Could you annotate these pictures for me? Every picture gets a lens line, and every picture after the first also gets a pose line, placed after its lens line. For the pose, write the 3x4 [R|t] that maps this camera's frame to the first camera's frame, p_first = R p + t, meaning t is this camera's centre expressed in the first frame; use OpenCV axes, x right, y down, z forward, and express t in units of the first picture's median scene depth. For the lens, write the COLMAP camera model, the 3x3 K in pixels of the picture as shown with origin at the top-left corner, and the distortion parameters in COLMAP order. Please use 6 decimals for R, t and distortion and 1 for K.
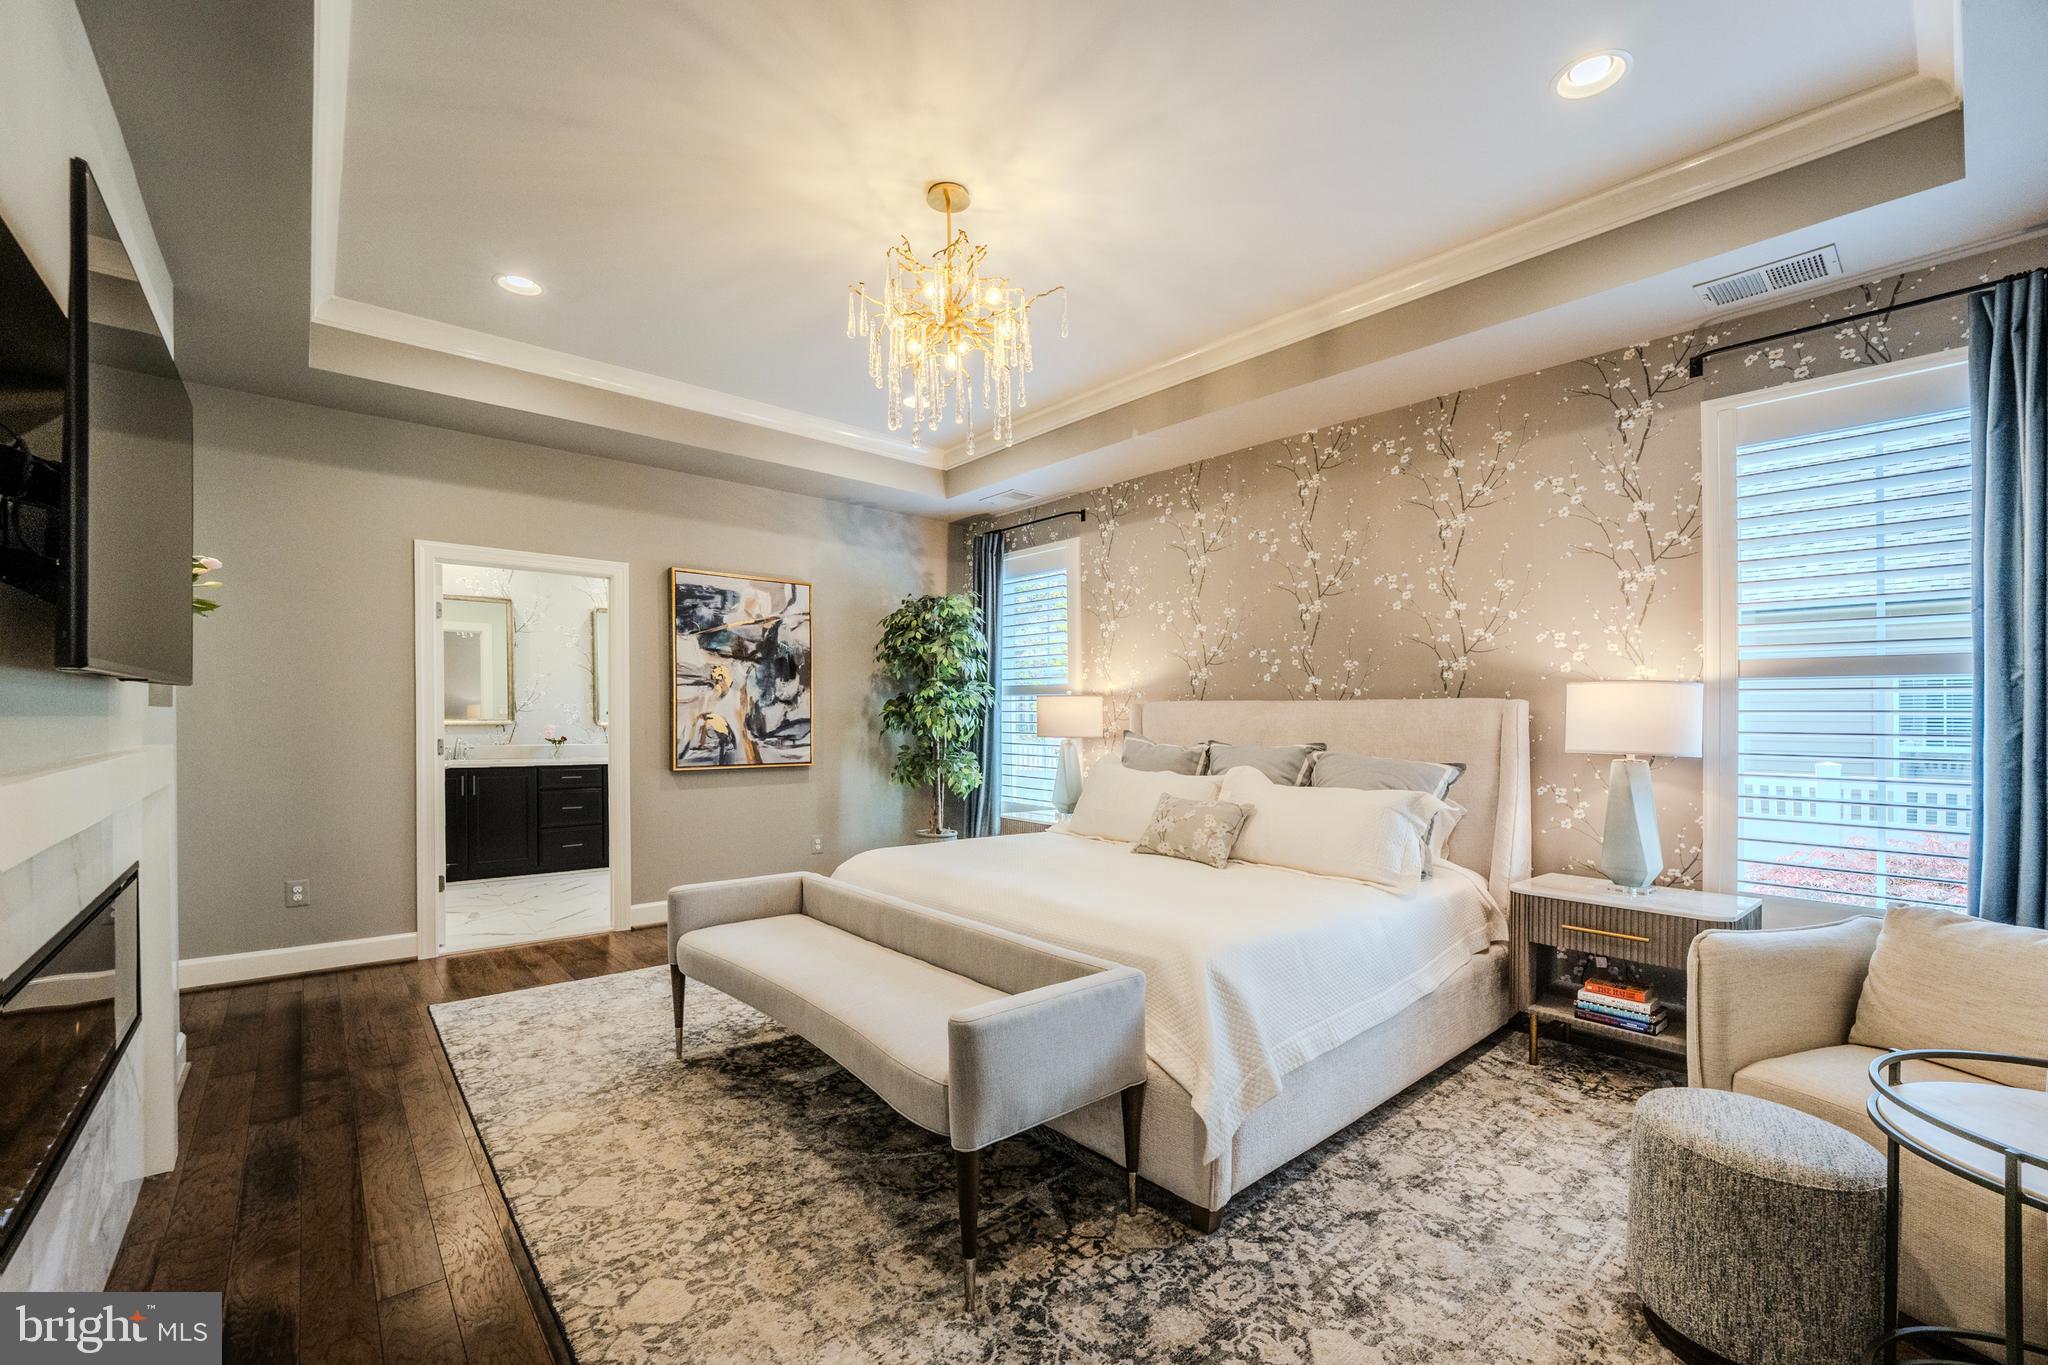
lens RADIAL K [[839.1, 0, 1003.5], [0, 839.1, 721.0], [0, 0, 1]] dist [-0.021514, 0.001323]
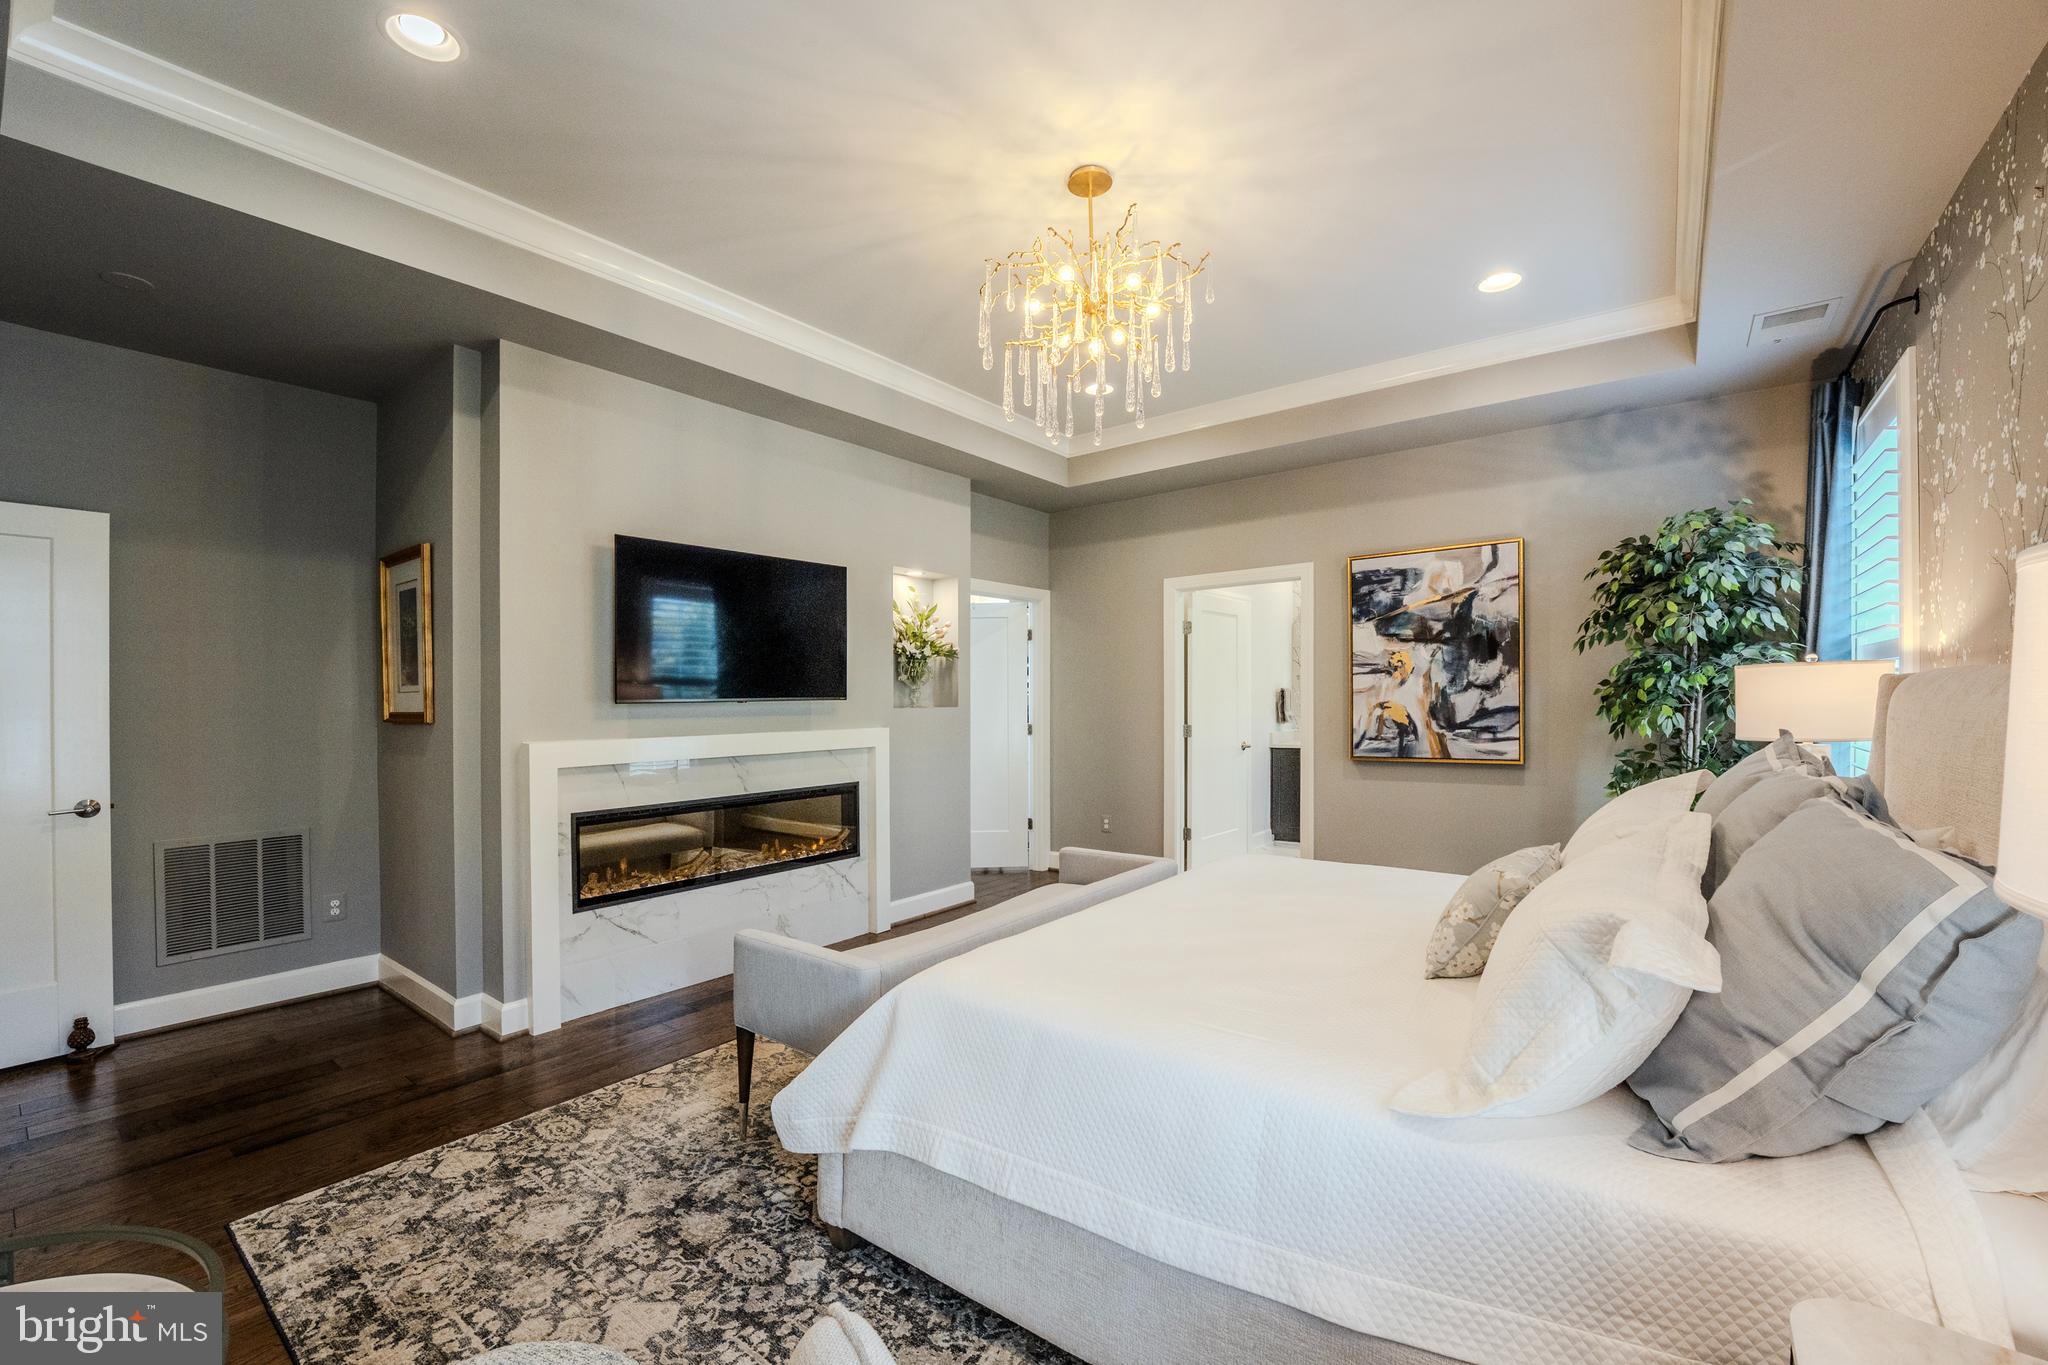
lens RADIAL K [[839.1, 0, 1033.4], [0, 839.1, 716.2], [0, 0, 1]] dist [-0.021514, 0.001323]
pose [[0.224467, 0.006124, -0.974462, 0.473643], [0.010838, 0.999903, 0.008781, -0.005771], [0.974421, -0.012532, 0.224379, 0.383875]]
